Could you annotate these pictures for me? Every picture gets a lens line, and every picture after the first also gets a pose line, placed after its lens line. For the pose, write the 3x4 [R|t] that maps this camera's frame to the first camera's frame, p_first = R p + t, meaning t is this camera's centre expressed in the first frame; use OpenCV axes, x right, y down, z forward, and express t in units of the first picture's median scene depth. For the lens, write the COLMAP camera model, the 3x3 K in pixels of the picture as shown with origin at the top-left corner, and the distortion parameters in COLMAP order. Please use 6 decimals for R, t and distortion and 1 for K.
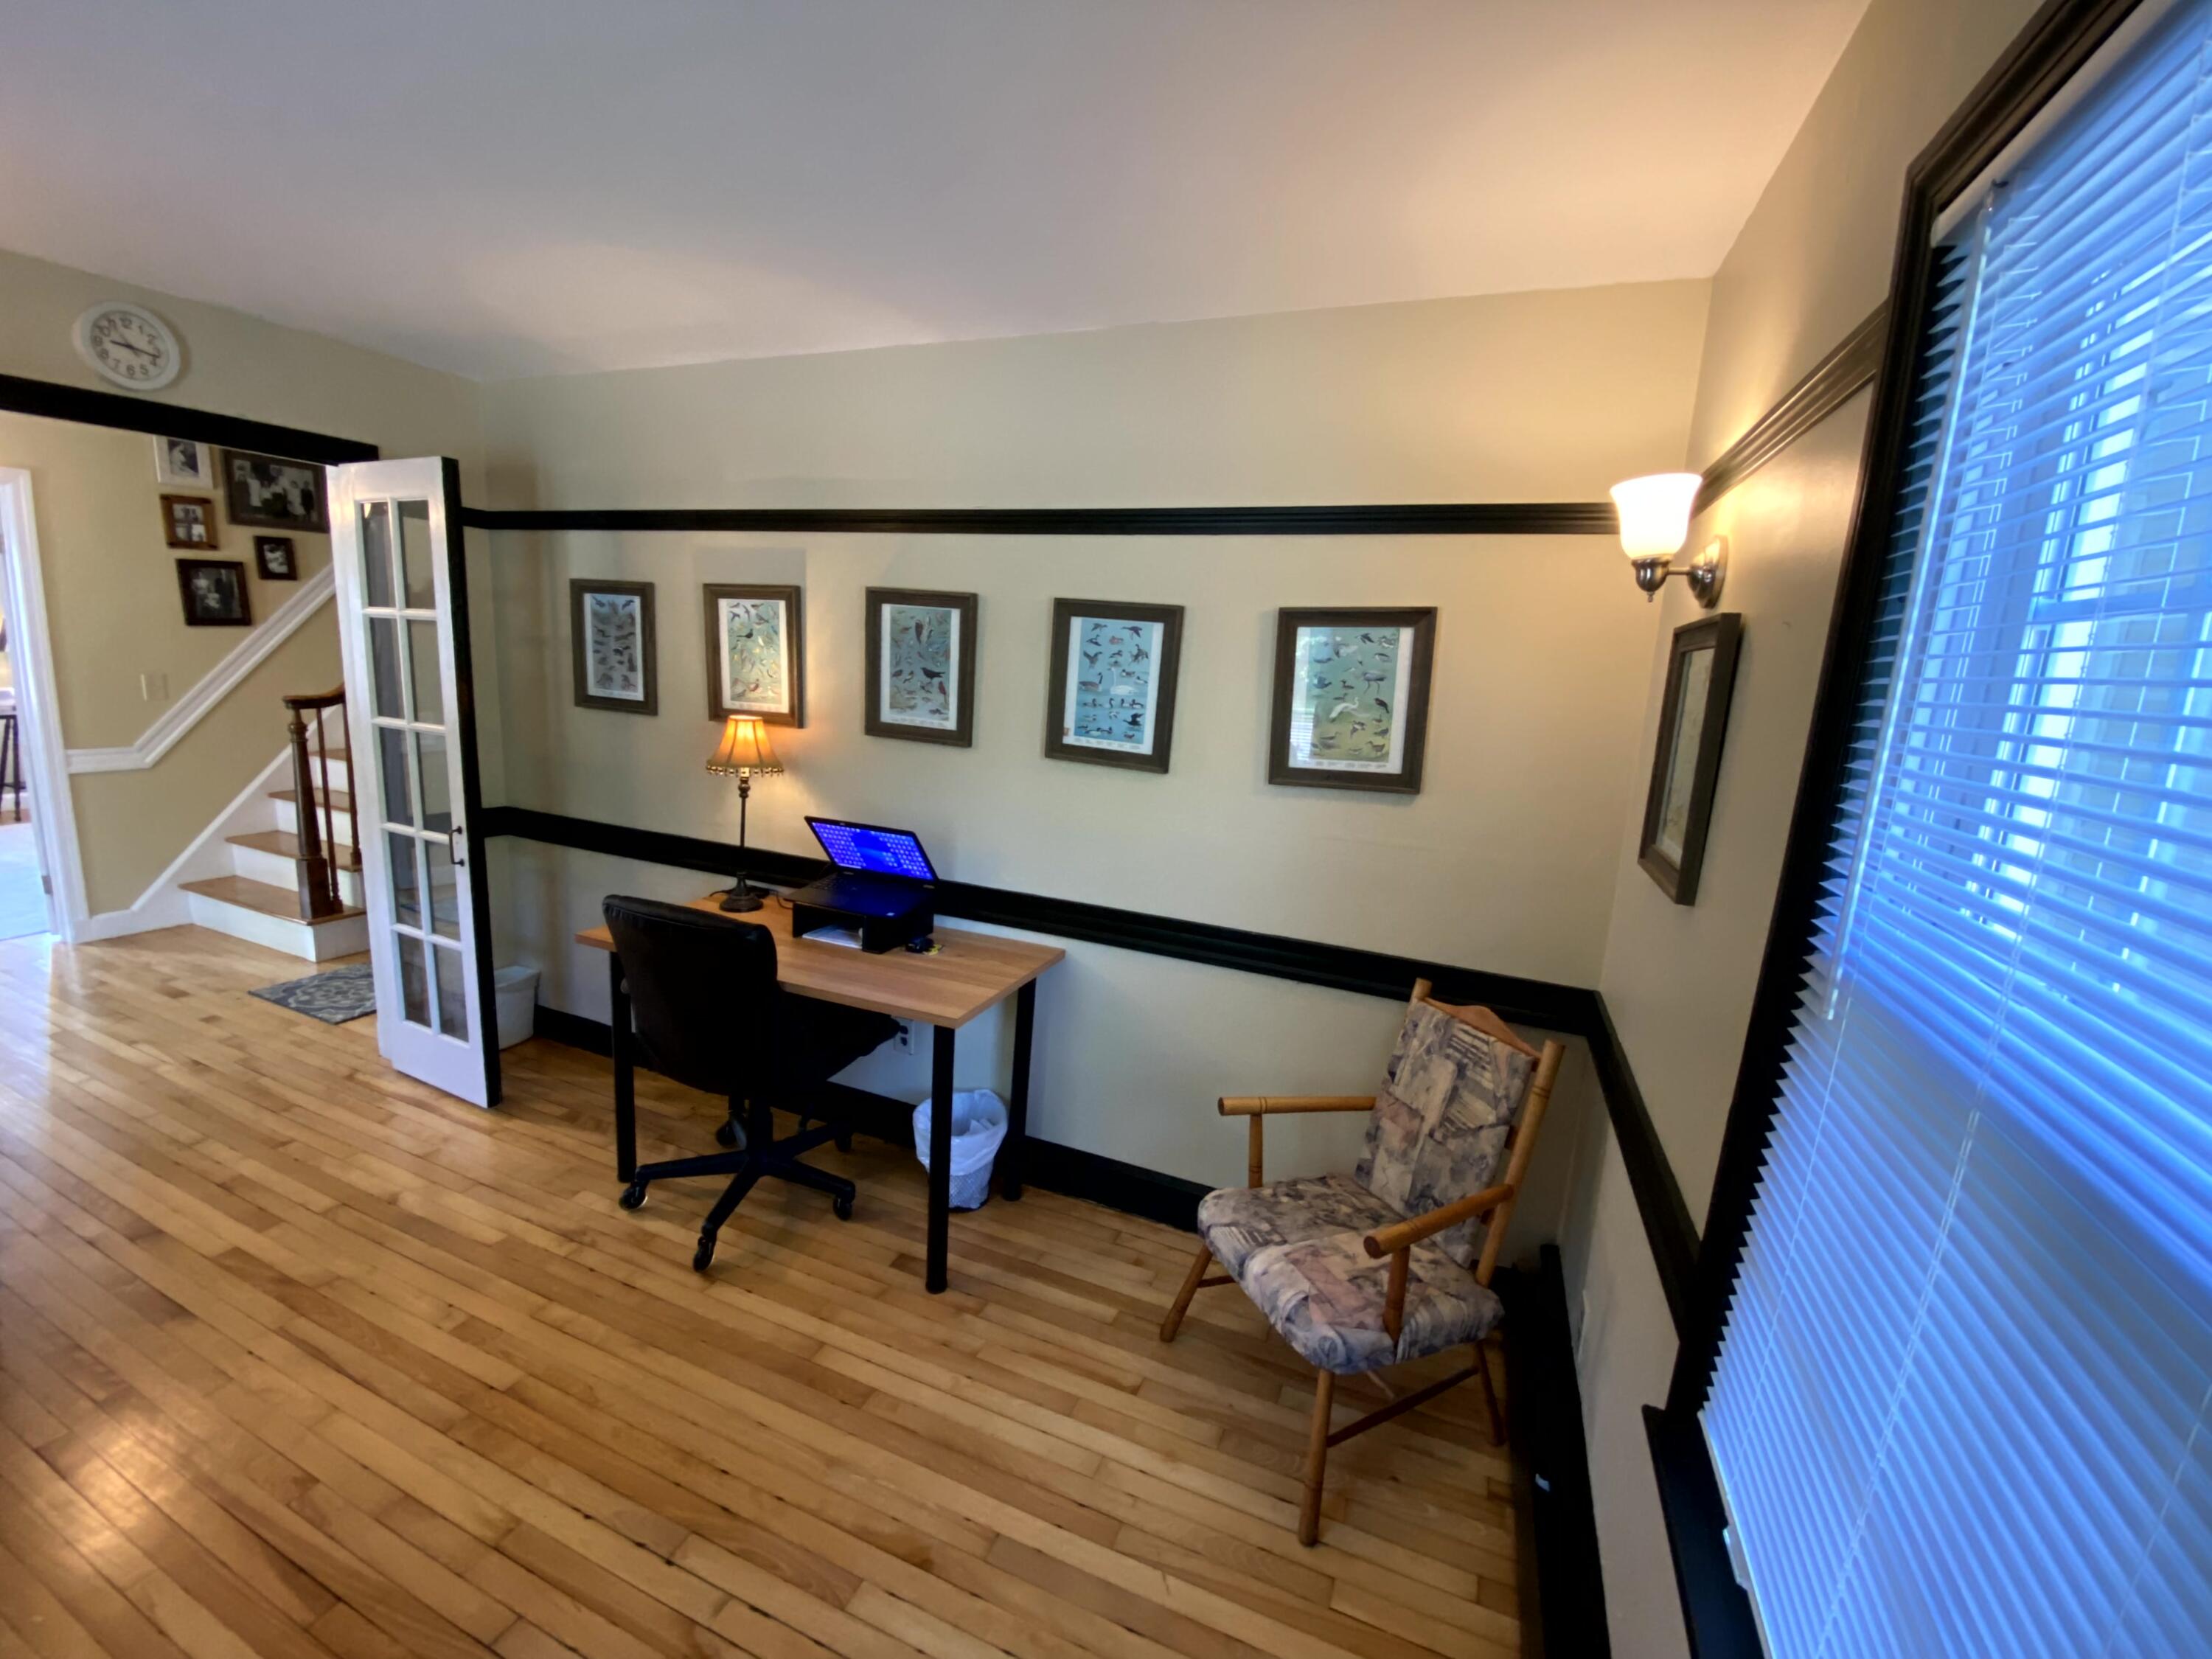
lens RADIAL K [[922.8, 0, 1106.0], [0, 922.8, 829.5], [0, 0, 1]] dist [0.003300, -0.013085]
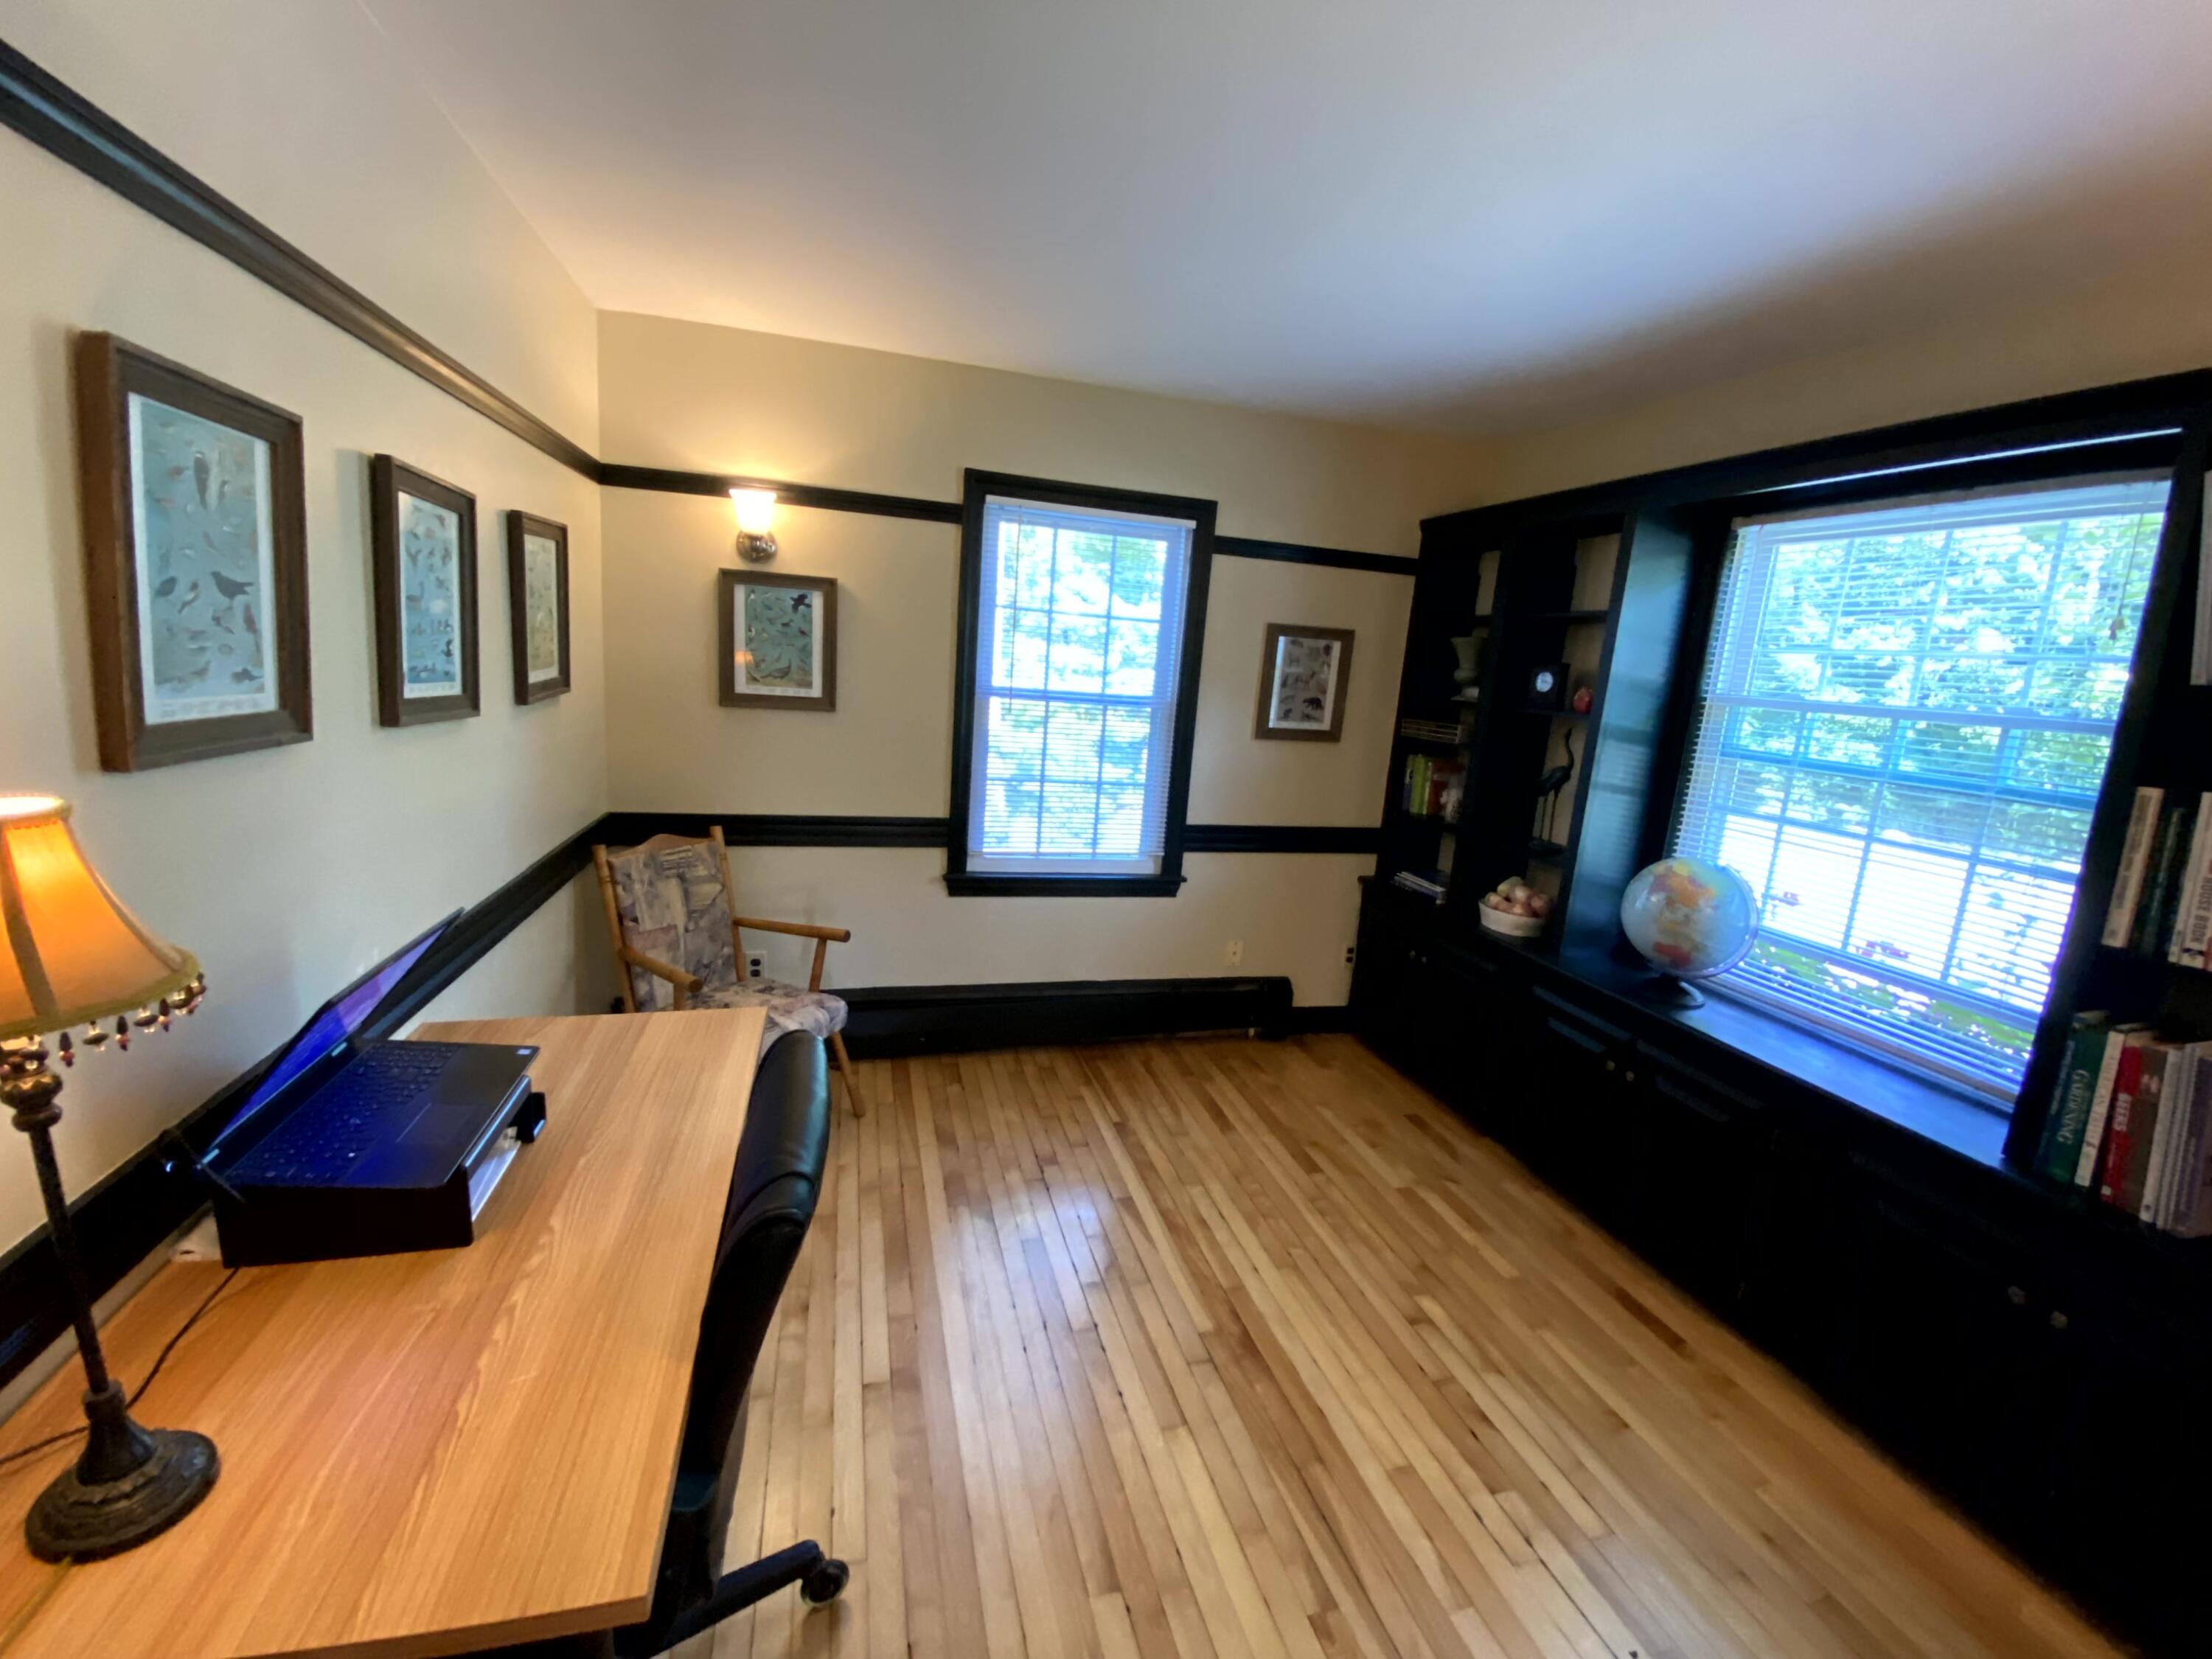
lens RADIAL K [[905.9, 0, 1107.0], [0, 905.9, 835.0], [0, 0, 1]] dist [0.018549, -0.023423]
pose [[-0.611532, -0.259455, 0.747470, -0.844055], [0.019126, 0.939583, 0.341787, -0.214317], [-0.790989, 0.223310, -0.569622, 1.036537]]
